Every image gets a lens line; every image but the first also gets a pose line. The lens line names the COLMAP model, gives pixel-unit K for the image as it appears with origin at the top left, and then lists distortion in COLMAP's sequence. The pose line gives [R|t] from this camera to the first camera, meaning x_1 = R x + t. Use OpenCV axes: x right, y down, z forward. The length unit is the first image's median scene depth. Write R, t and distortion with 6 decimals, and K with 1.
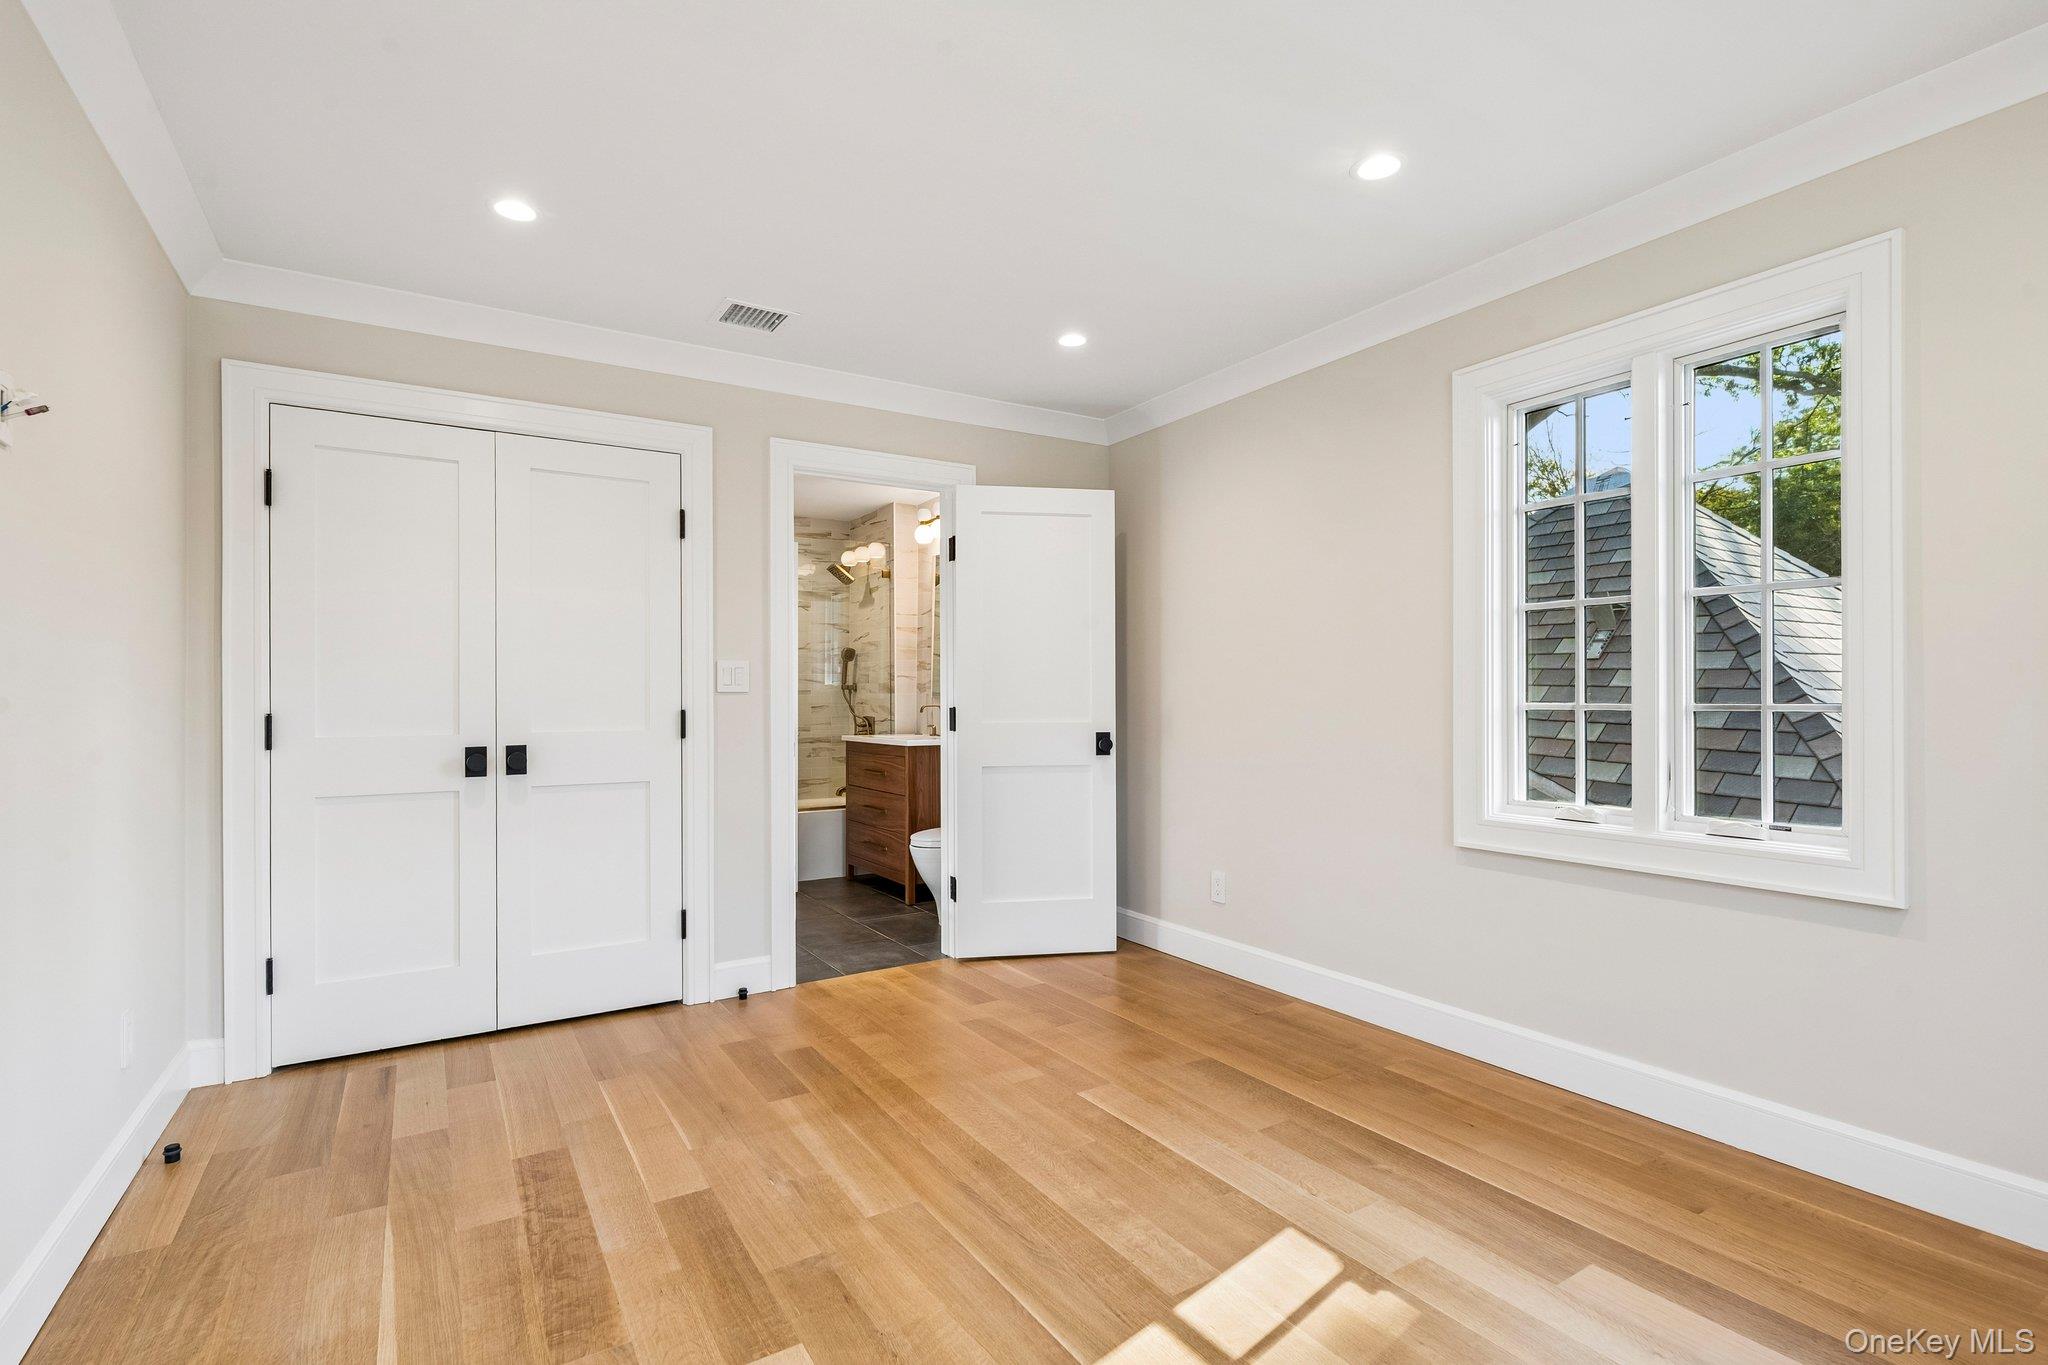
lens RADIAL K [[962.6, 0, 1028.1], [0, 962.6, 695.6], [0, 0, 1]] dist [-0.003623, -0.000251]
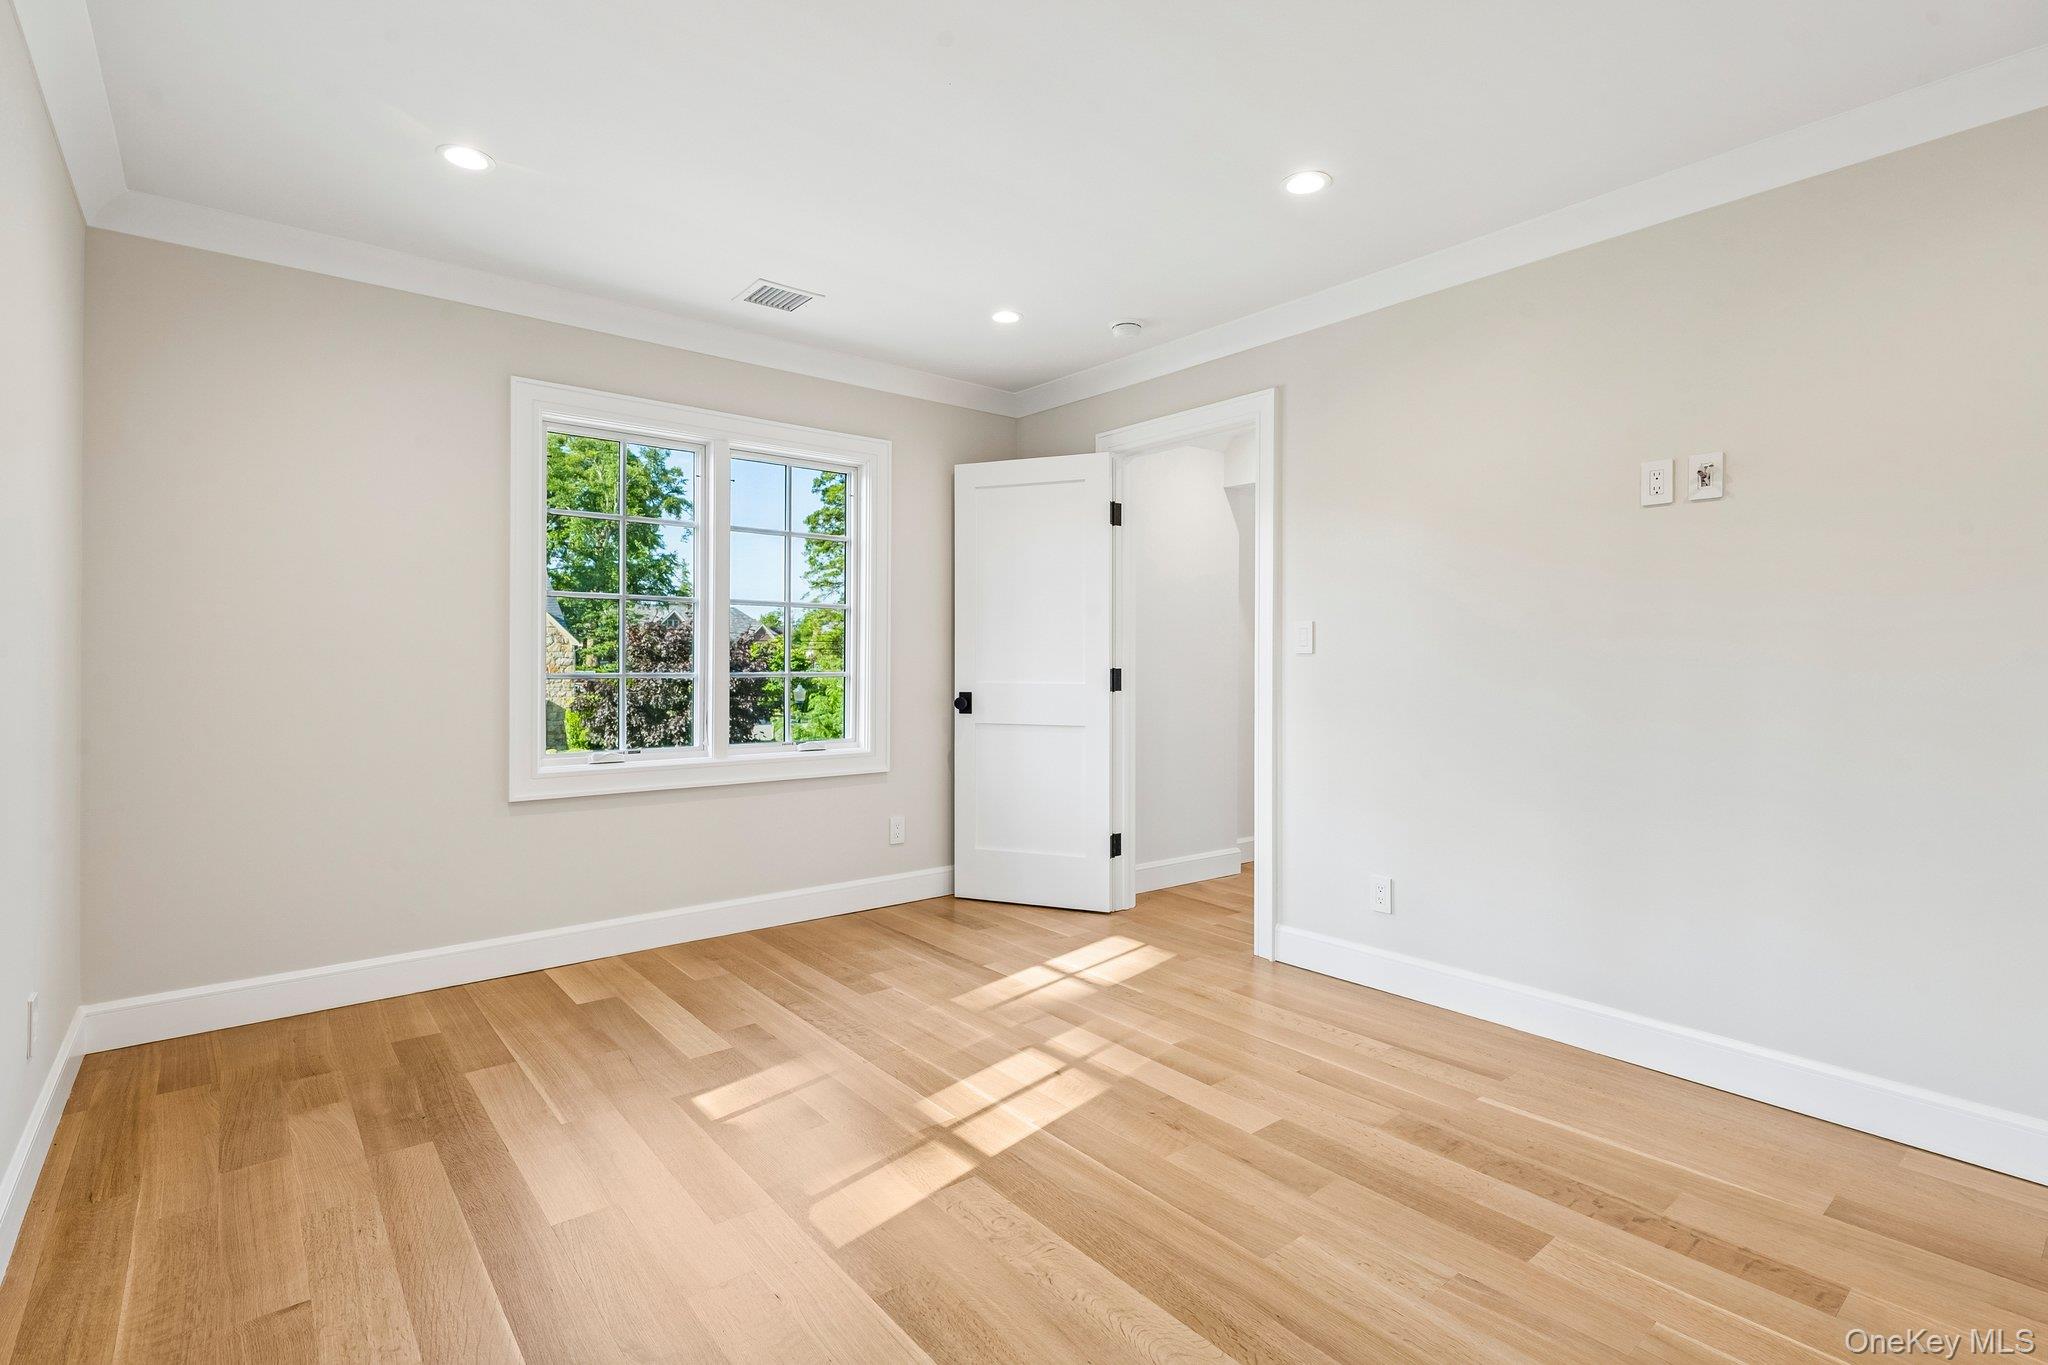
lens RADIAL K [[962.6, 0, 1024.0], [0, 962.6, 678.5], [0, 0, 1]] dist [-0.003623, -0.000251]
pose [[-0.995542, 0.015214, -0.093086, 0.181749], [0.015473, 0.999878, -0.002061, 0.022029], [0.093043, -0.003493, -0.995656, 2.079956]]
